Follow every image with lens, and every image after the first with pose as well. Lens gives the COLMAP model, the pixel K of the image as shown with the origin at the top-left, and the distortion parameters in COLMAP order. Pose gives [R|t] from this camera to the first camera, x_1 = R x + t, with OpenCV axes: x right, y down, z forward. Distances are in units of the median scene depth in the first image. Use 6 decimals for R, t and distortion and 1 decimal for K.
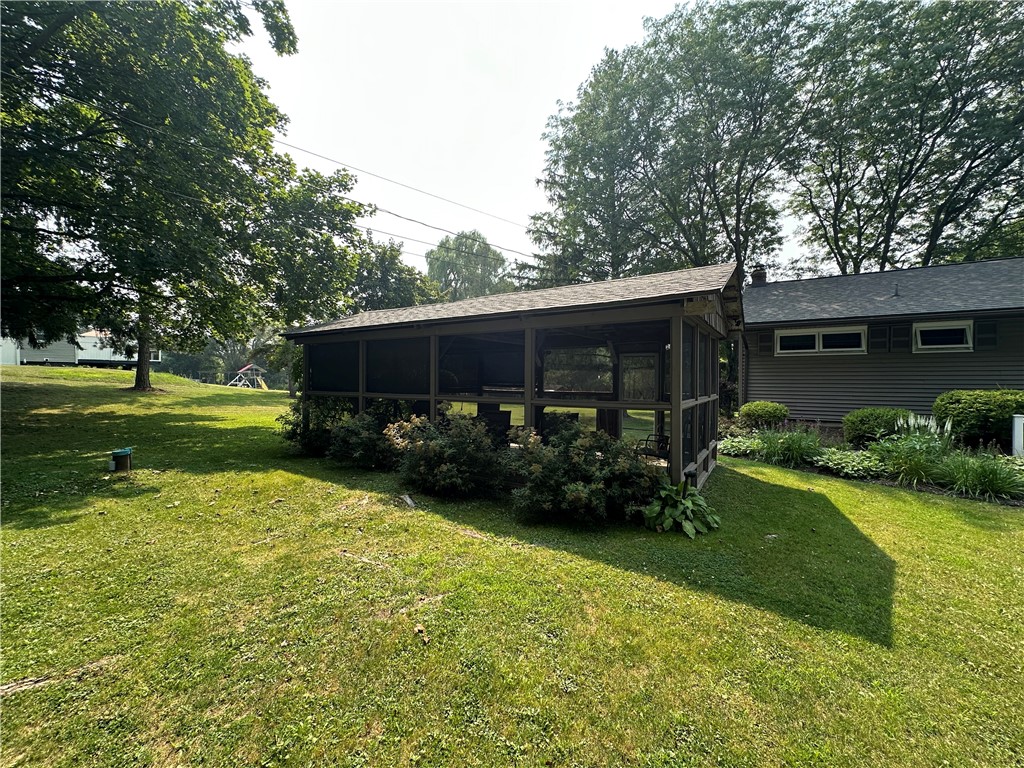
lens RADIAL K [[408.2, 0, 511.7], [0, 408.2, 382.8], [0, 0, 1]] dist [-0.000358, -0.000389]
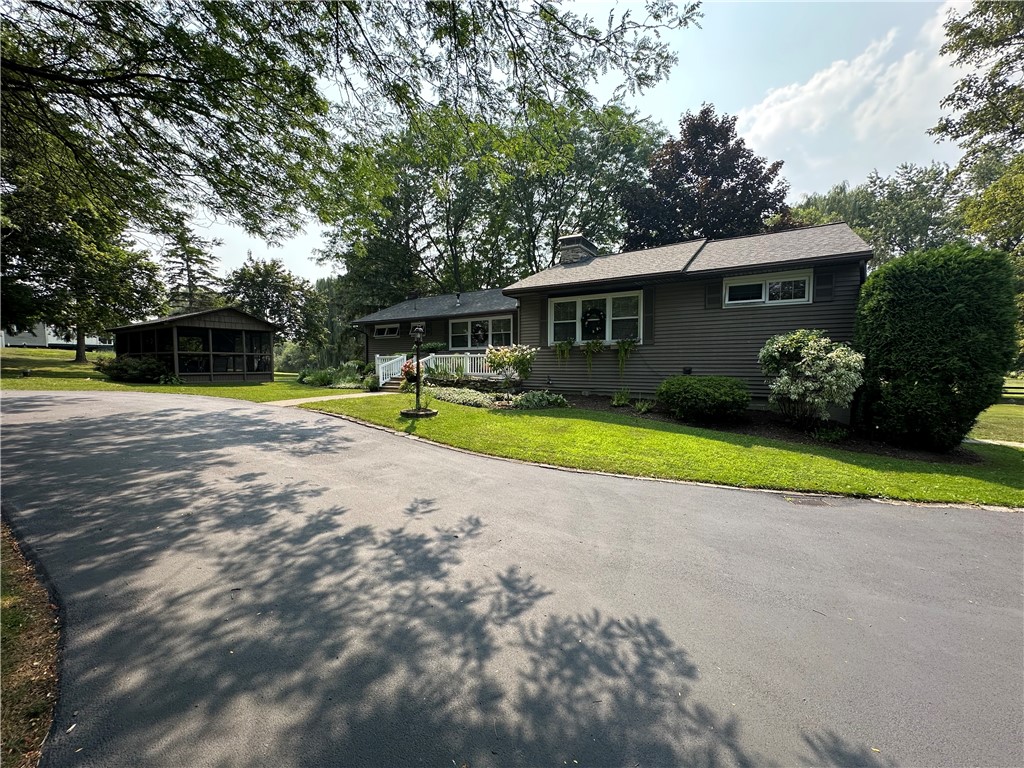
lens RADIAL K [[408.2, 0, 511.7], [0, 408.2, 382.8], [0, 0, 1]] dist [-0.000358, -0.000389]
pose [[0.999995, -0.003282, 0.000336, 1.230302], [0.003268, 0.999400, 0.034487, 0.078080], [-0.000449, -0.034486, 0.999405, -0.941007]]
